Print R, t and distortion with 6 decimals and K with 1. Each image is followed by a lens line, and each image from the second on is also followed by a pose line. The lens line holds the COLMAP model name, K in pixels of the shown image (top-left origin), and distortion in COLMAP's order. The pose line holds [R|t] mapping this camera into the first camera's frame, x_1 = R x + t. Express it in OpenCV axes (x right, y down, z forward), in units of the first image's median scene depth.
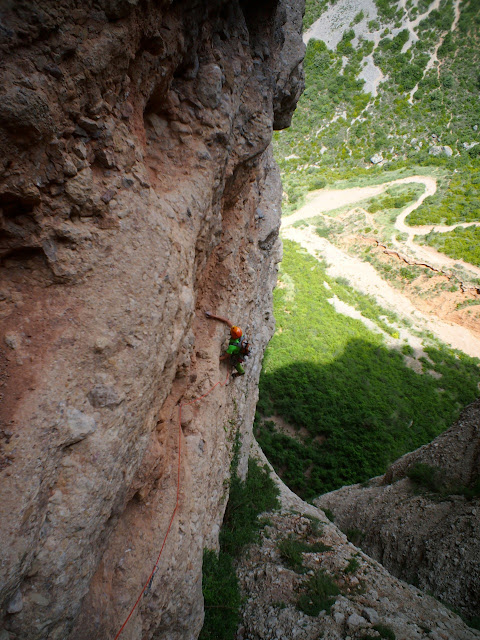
lens RADIAL K [[551.3, 0, 240.6], [0, 551.3, 339.4], [0, 0, 1]] dist [-0.115122, 0.113533]
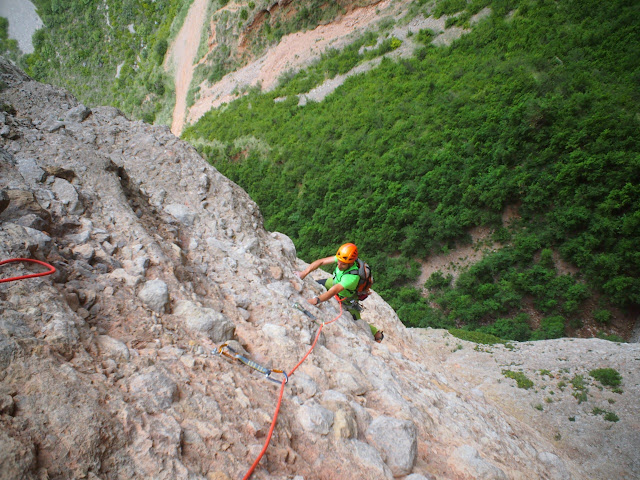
lens RADIAL K [[551.3, 0, 334.0], [0, 551.3, 240.2], [0, 0, 1]] dist [-0.115122, 0.113533]
pose [[0.506095, -0.861433, 0.042439, 0.009812], [0.859700, 0.507800, 0.055280, 0.012469], [-0.069170, 0.008508, 0.997569, 0.322873]]
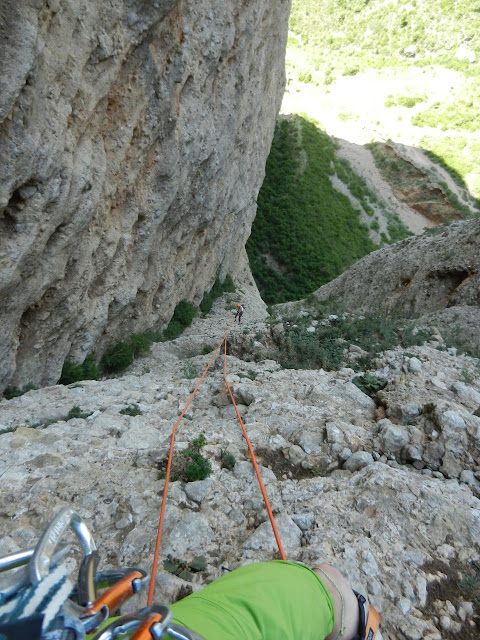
lens RADIAL K [[477.3, 0, 235.5], [0, 477.3, 318.8], [0, 0, 1]] dist [0.000361, 0.012787]
pose [[0.980791, 0.193716, -0.022865, 0.026695], [-0.178268, 0.937757, 0.298047, -0.052373], [0.079178, -0.288246, 0.954277, -0.239825]]
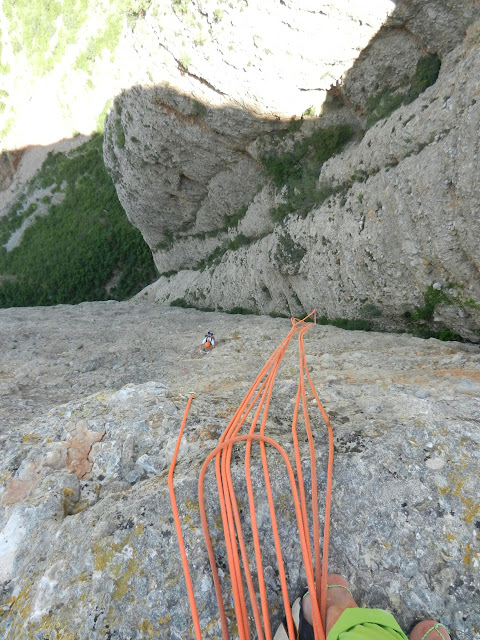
lens RADIAL K [[477.3, 0, 242.0], [0, 477.3, 321.2], [0, 0, 1]] dist [0.000361, 0.012787]
pose [[-0.063253, -0.995975, -0.063508, 0.016555], [0.858235, -0.086762, 0.505871, -0.195531], [-0.509344, -0.022507, 0.860268, -0.398442]]
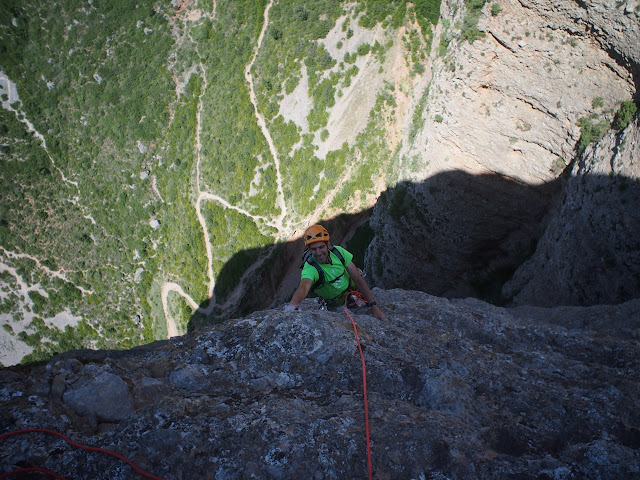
lens RADIAL K [[551.3, 0, 347.4], [0, 551.3, 251.2], [0, 0, 1]] dist [-0.115122, 0.113533]
pose [[-0.038585, -0.951218, 0.306097, -0.029589], [0.961181, 0.048423, 0.271638, -0.283019], [-0.273209, 0.304696, 0.912424, -0.596588]]
